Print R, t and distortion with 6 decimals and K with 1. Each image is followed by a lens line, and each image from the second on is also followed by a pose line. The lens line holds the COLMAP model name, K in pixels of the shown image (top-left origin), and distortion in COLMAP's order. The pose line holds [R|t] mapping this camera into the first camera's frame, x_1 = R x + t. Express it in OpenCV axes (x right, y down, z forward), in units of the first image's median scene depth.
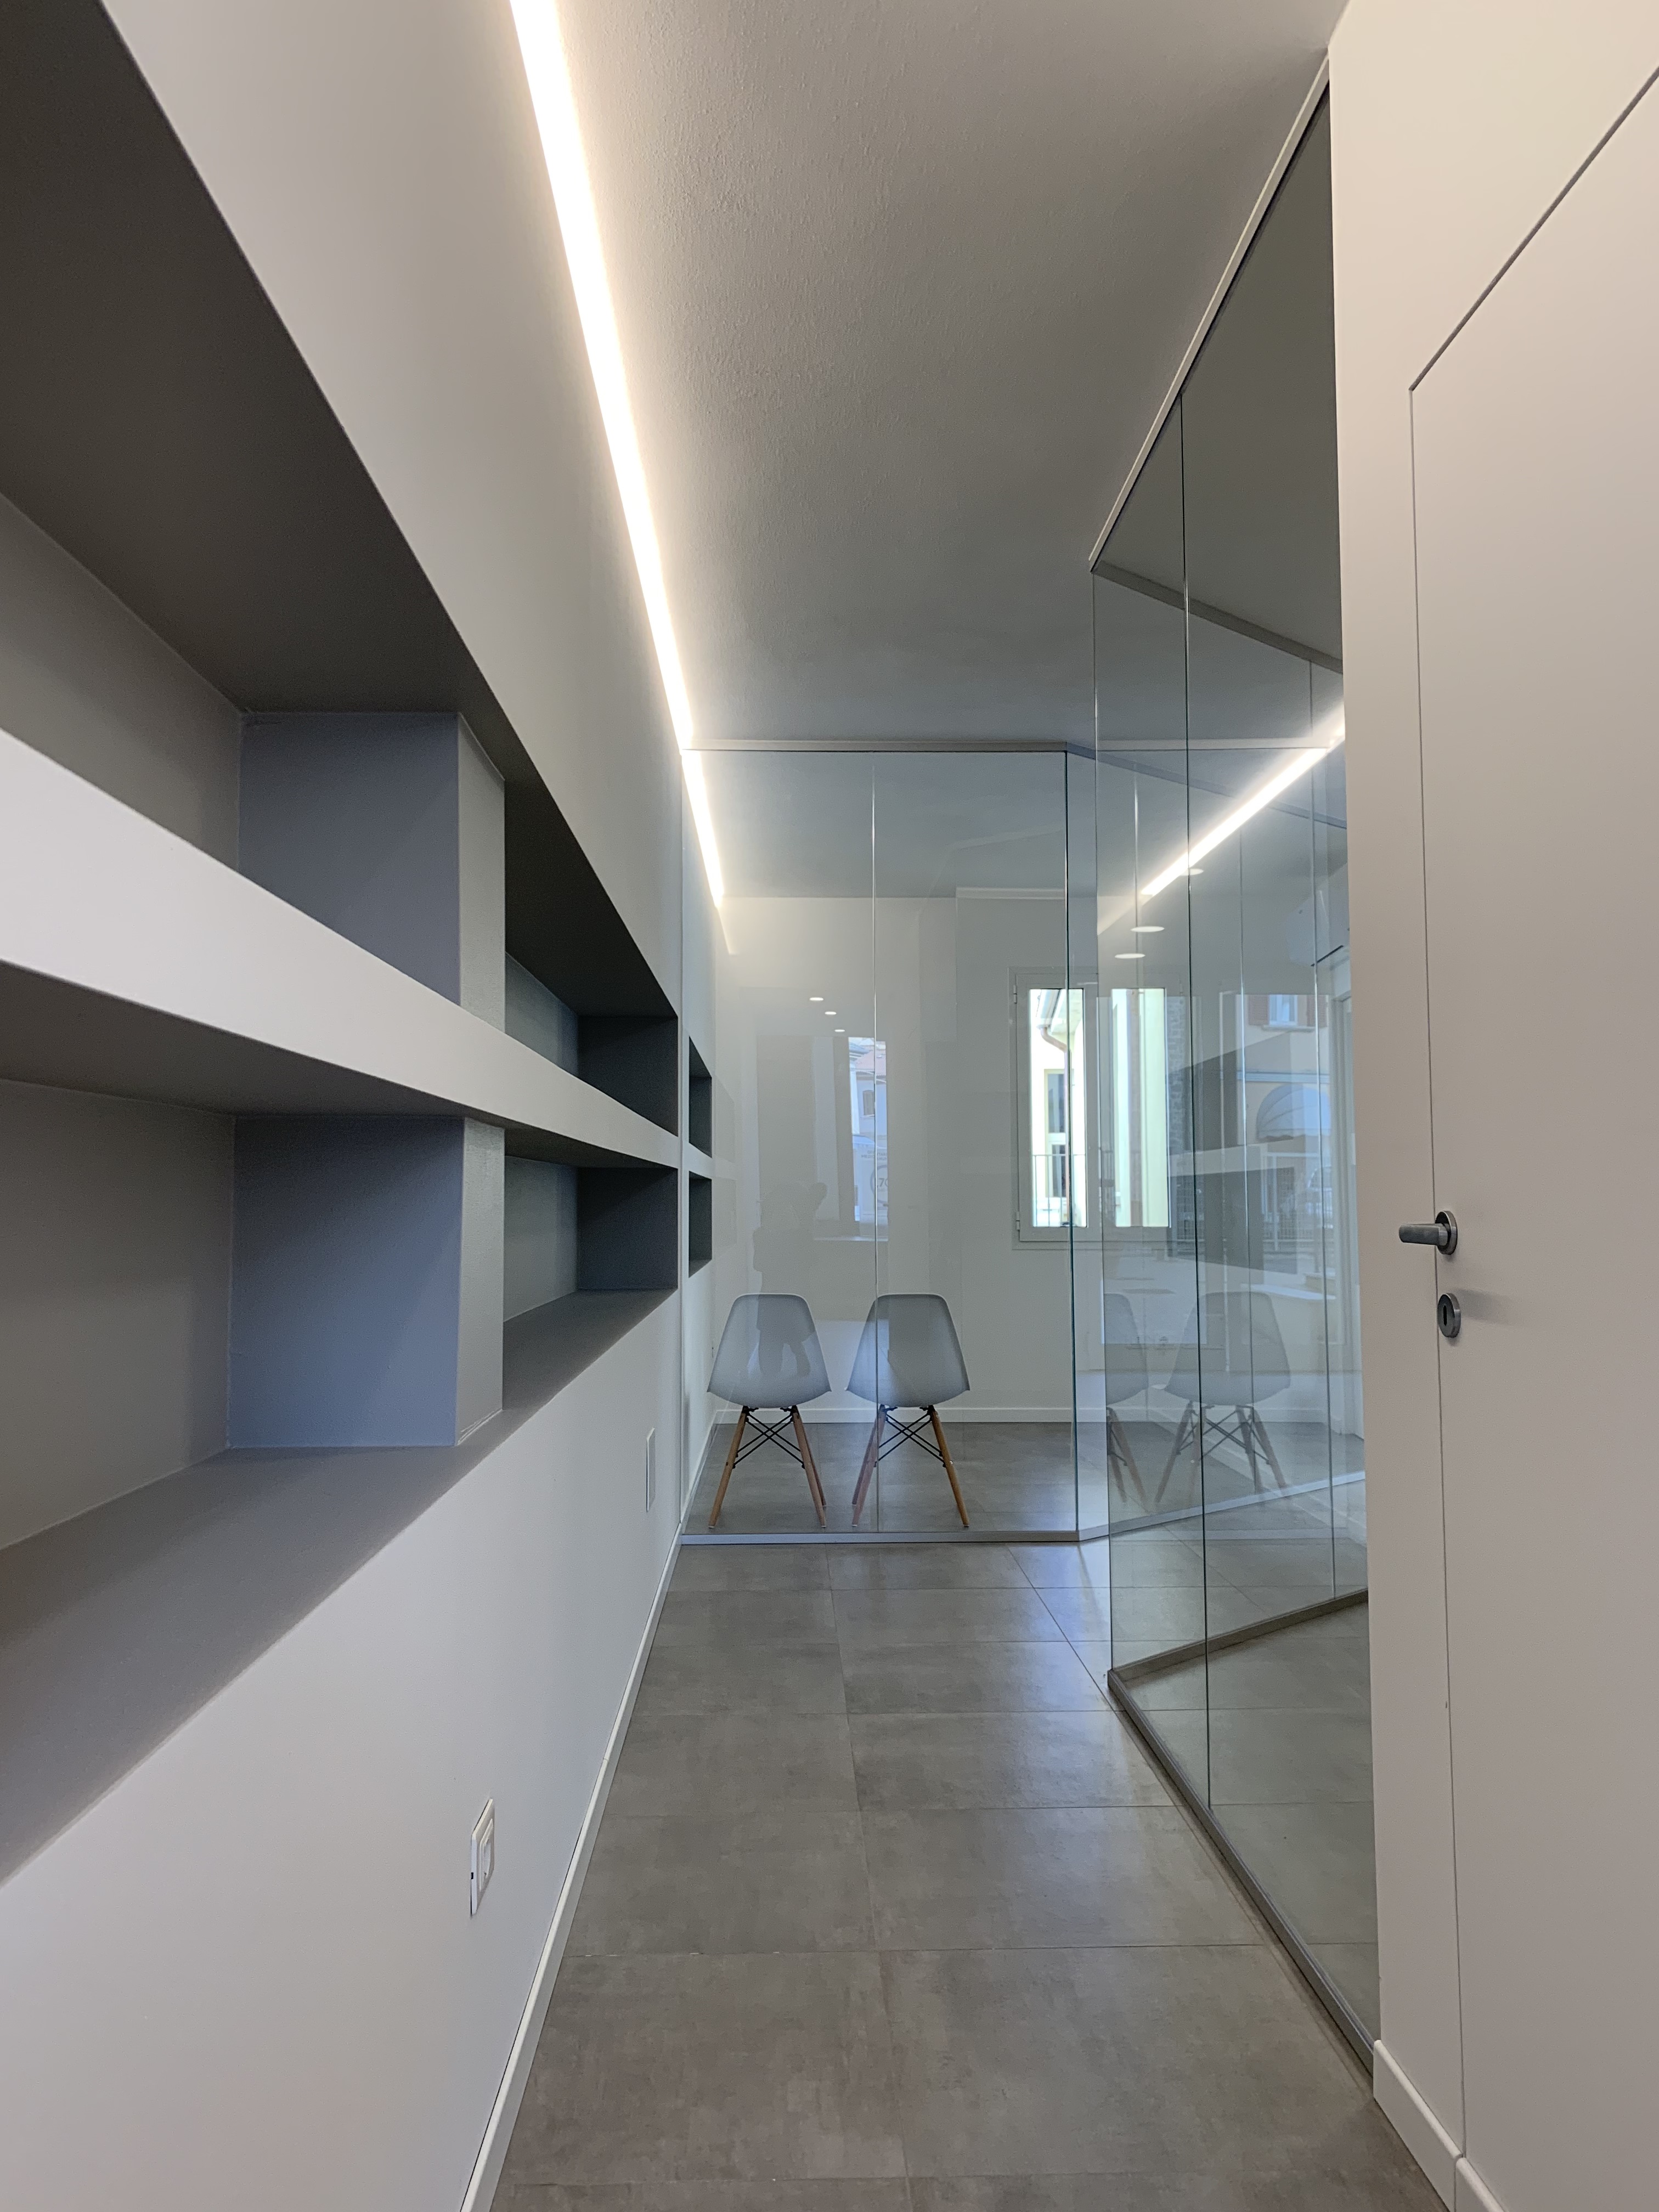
lens RADIAL K [[1689.2, 0, 811.6], [0, 1689.2, 1107.6], [0, 0, 1]] dist [0.021525, -0.019684]
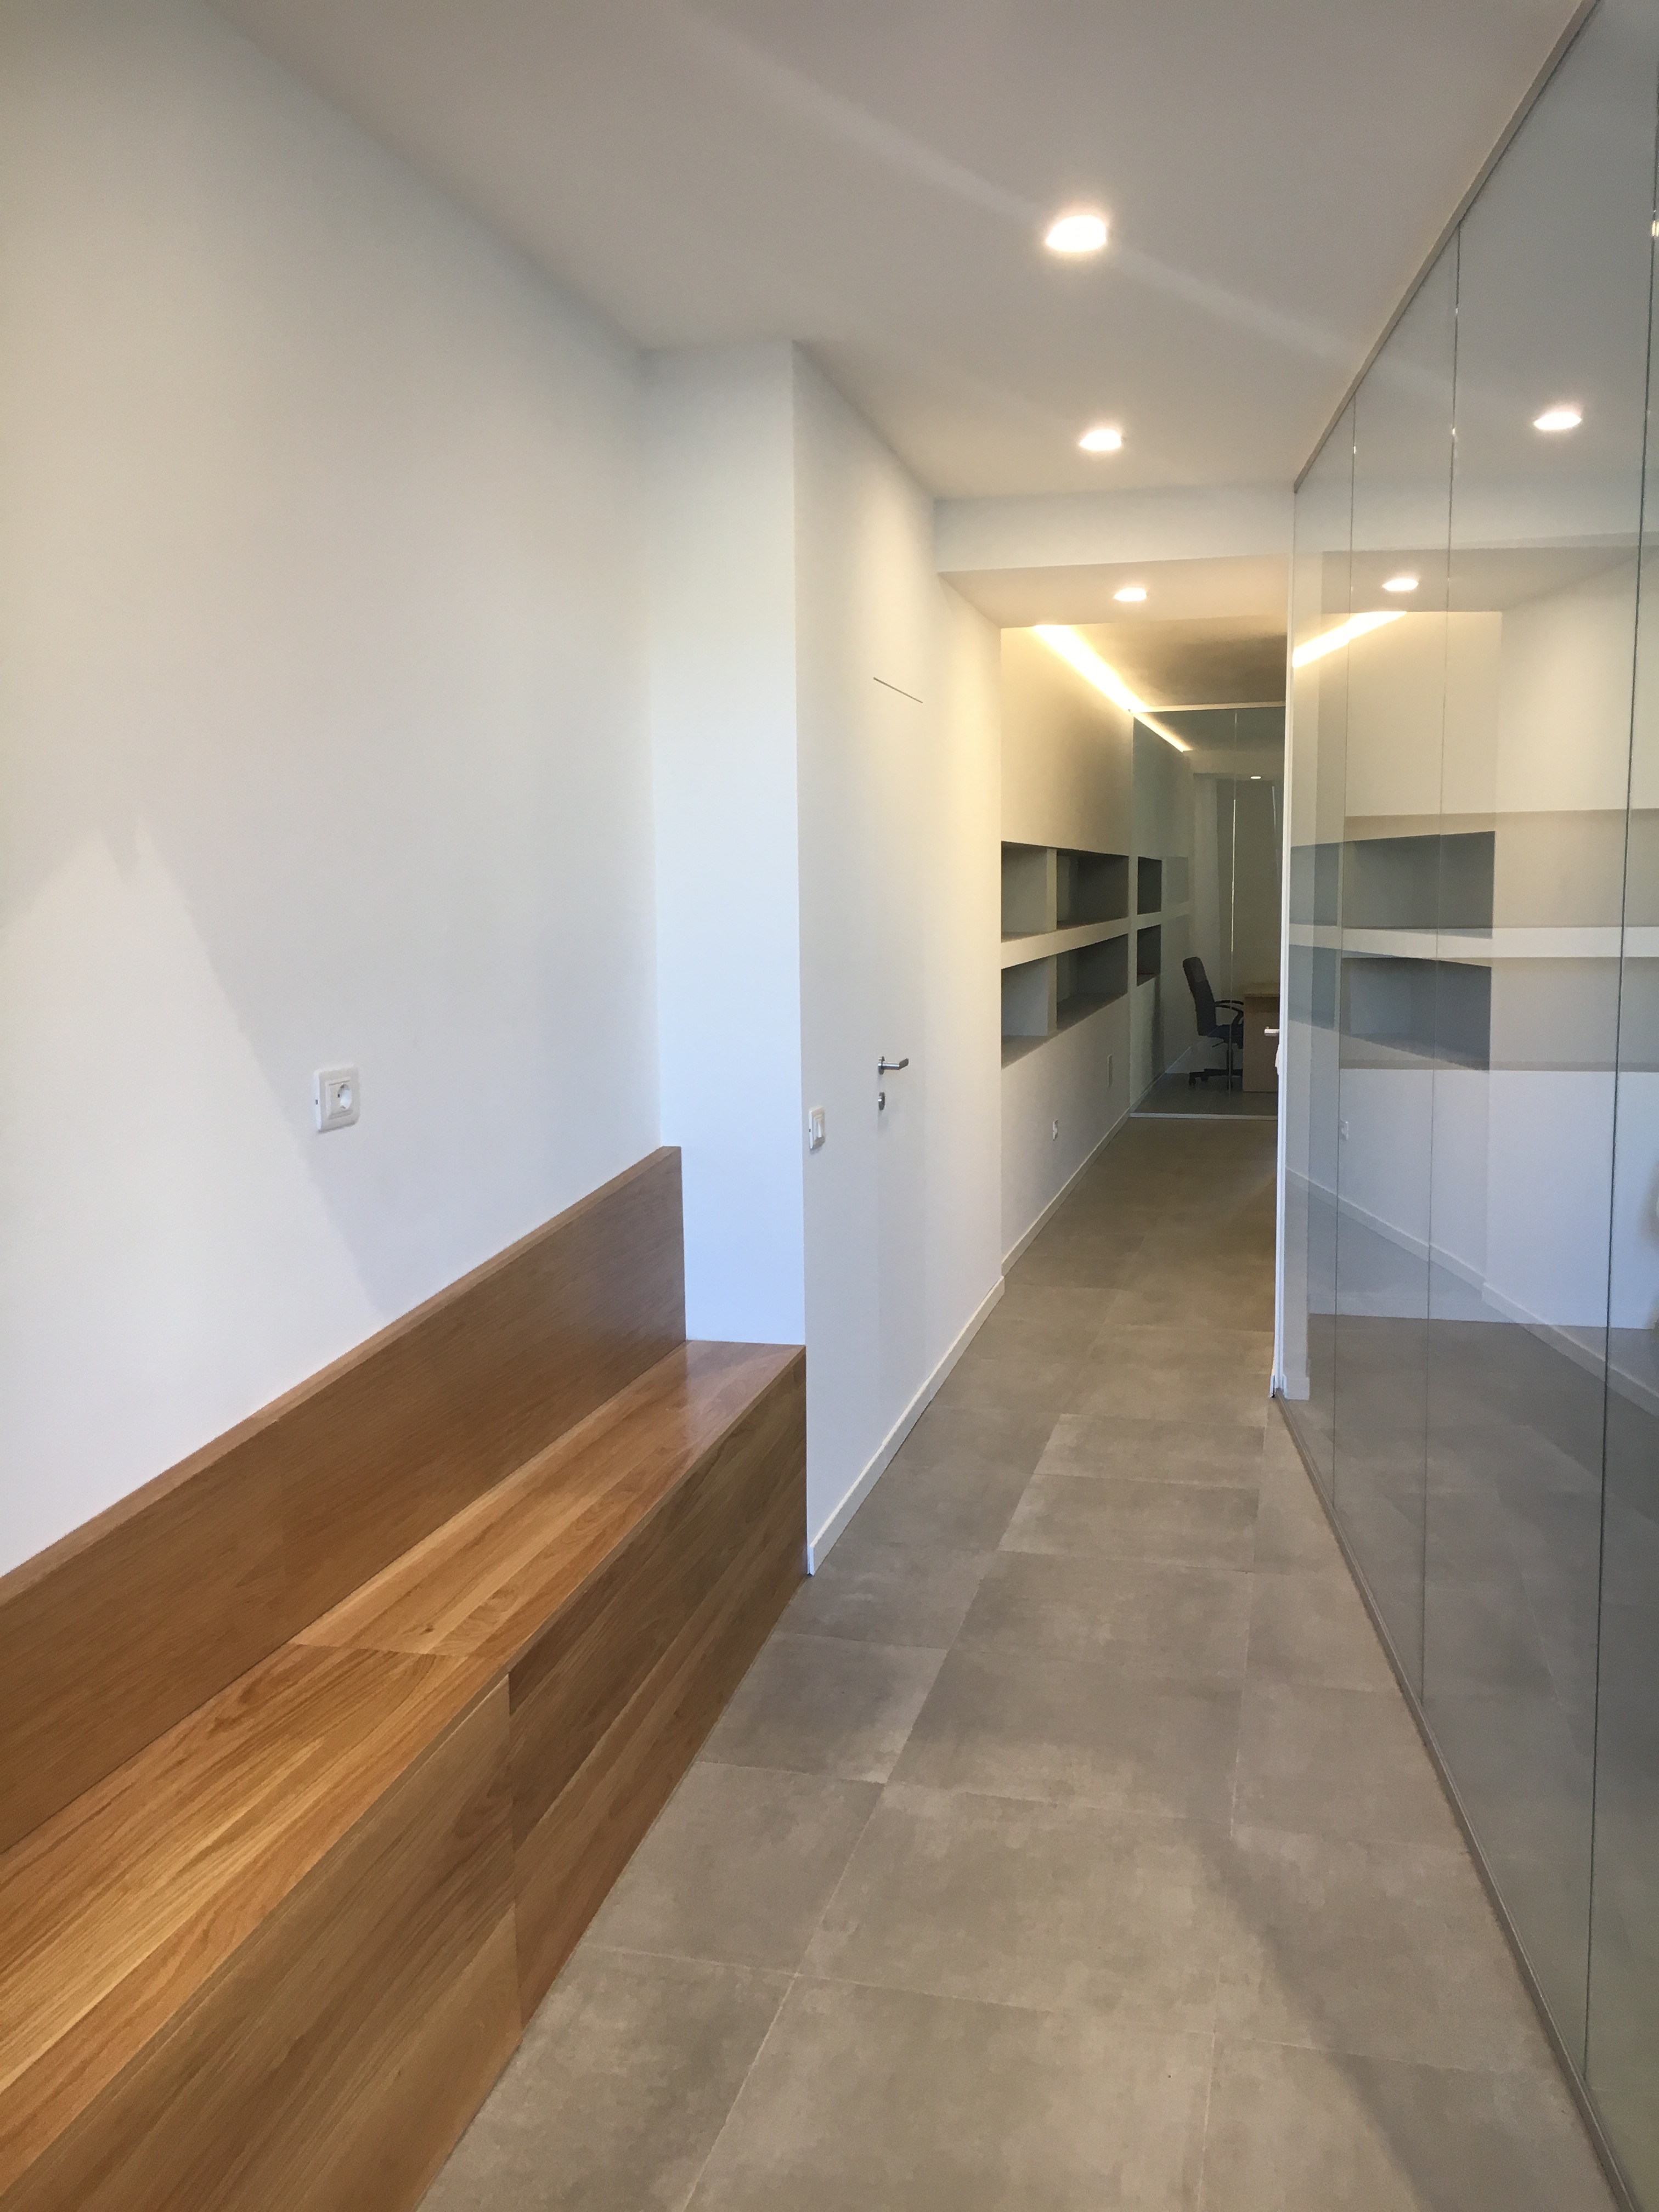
lens RADIAL K [[1873.0, 0, 841.1], [0, 1873.0, 1108.4], [0, 0, 1]] dist [0.078039, -0.081651]
pose [[0.965621, 0.024552, -0.258791, 0.214009], [0.021179, 0.984790, 0.172453, -0.183745], [0.259089, -0.172006, 0.950414, -1.533054]]
